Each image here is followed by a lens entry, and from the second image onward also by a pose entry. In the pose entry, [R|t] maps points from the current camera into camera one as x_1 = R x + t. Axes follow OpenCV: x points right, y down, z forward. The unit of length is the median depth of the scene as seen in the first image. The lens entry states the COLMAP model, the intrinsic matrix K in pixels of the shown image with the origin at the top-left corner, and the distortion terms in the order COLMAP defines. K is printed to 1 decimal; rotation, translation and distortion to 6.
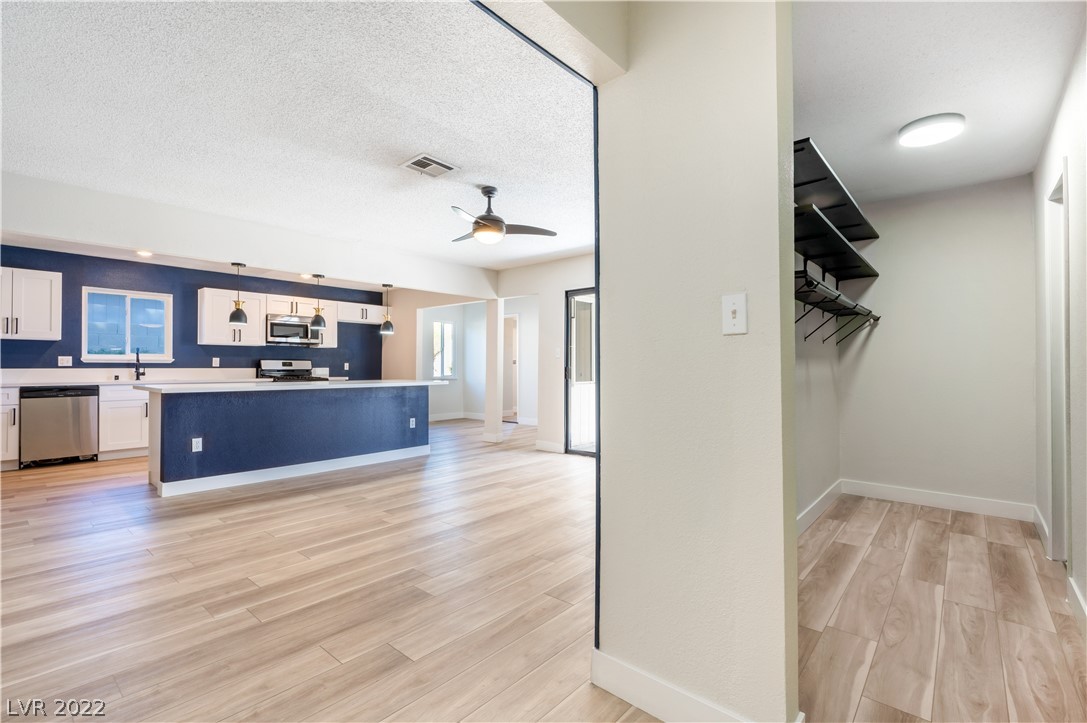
lens RADIAL K [[486.2, 0, 553.6], [0, 486.2, 363.0], [0, 0, 1]] dist [0.000225, -0.000204]
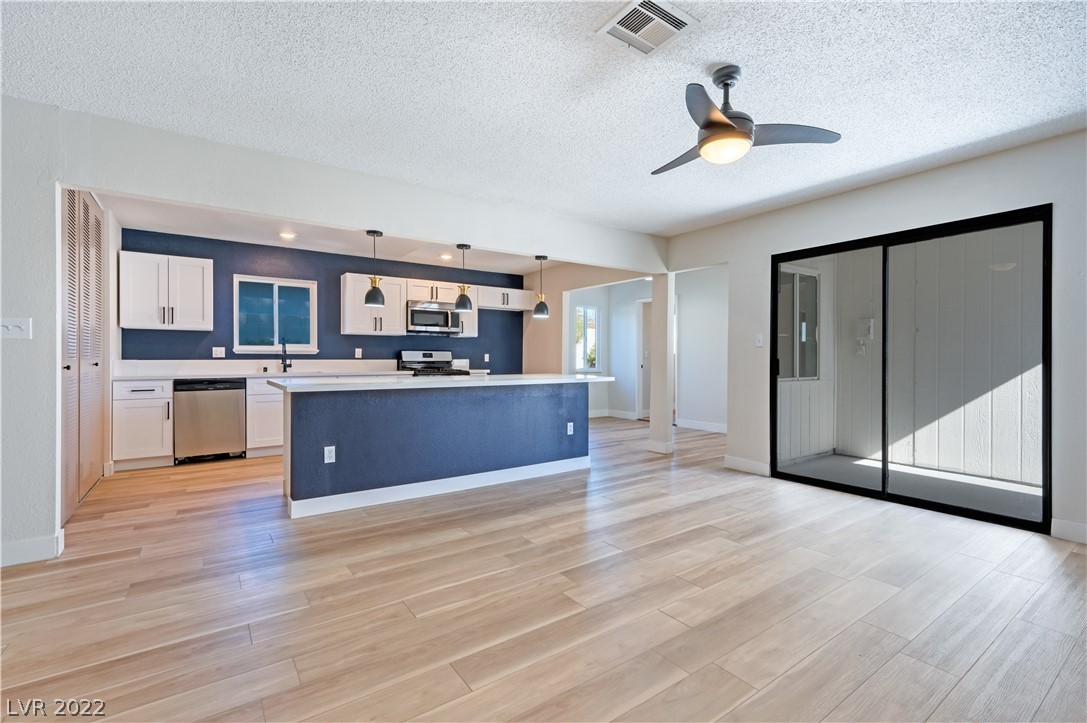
lens RADIAL K [[485.0, 0, 553.5], [0, 485.0, 360.3], [0, 0, 1]] dist [0.004214, 0.000414]
pose [[0.970612, 0.002374, -0.240638, -0.127036], [0.000785, 0.999915, 0.013034, 0.000015], [0.240648, -0.012840, 0.970527, 0.221409]]
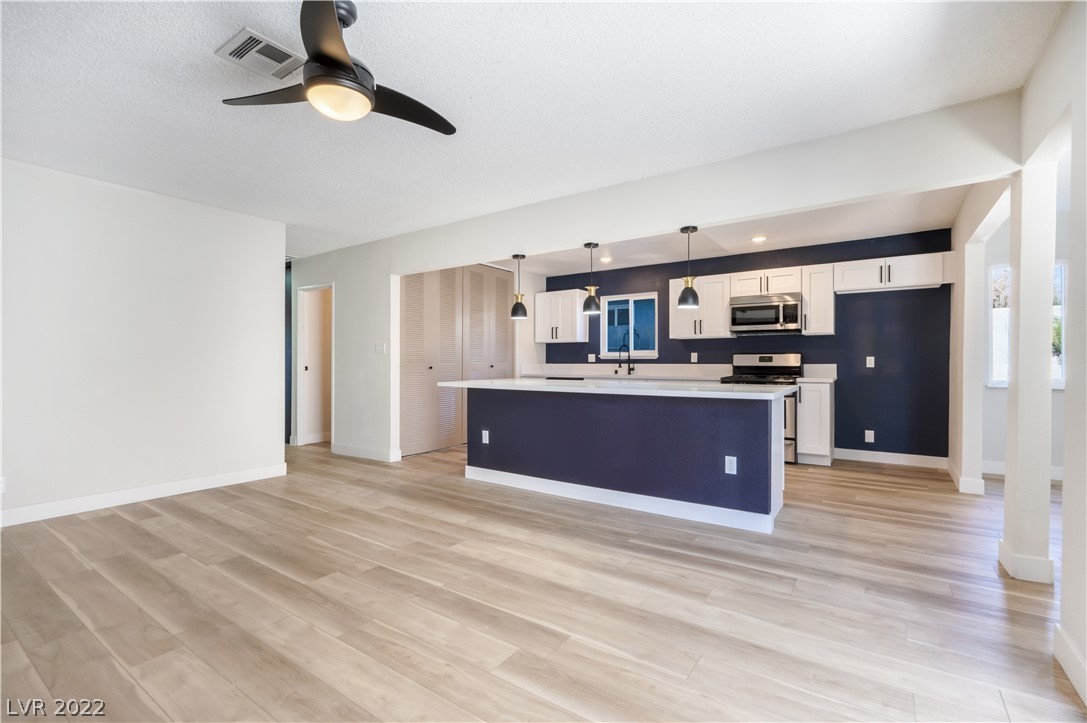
lens RADIAL K [[492.7, 0, 543.5], [0, 492.7, 361.5], [0, 0, 1]] dist [0.003188, 0.000389]
pose [[0.088956, -0.000589, -0.996035, 0.251608], [0.009084, 0.999959, 0.000220, 0.003594], [0.995994, -0.009067, 0.088958, 0.752860]]
